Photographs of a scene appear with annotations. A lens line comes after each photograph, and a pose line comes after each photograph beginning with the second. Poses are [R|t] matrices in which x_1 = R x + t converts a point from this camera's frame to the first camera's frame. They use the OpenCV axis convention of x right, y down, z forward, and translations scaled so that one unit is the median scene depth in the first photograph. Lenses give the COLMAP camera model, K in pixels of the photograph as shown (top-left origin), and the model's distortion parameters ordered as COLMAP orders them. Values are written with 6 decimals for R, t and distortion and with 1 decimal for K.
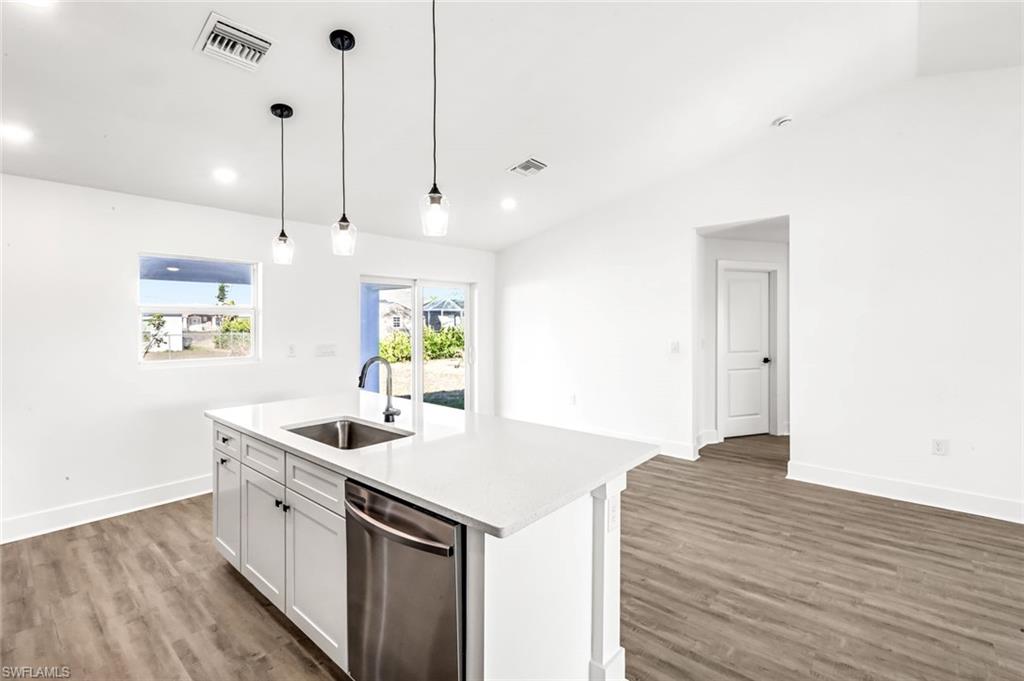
lens RADIAL K [[446.8, 0, 520.2], [0, 446.8, 337.1], [0, 0, 1]] dist [0.000571, 0.000213]
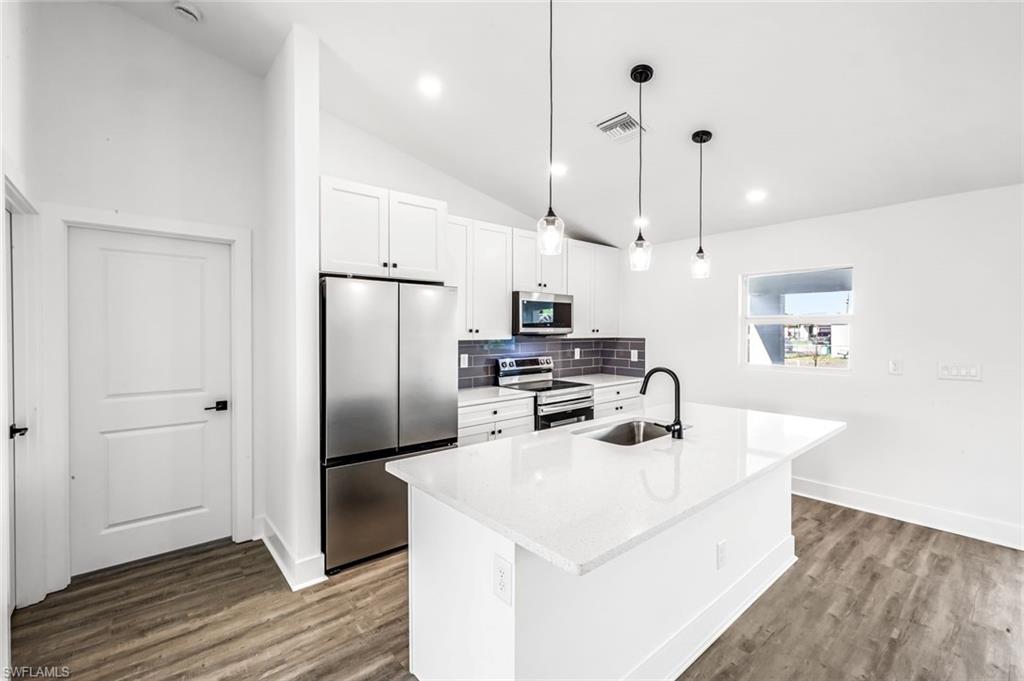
lens RADIAL K [[447.8, 0, 509.3], [0, 447.8, 332.3], [0, 0, 1]] dist [0.006153, -0.000591]
pose [[-0.162724, 0.004988, -0.986659, 0.636438], [-0.035253, 0.999319, 0.010866, -0.024489], [0.986042, 0.036551, -0.162437, 0.723866]]
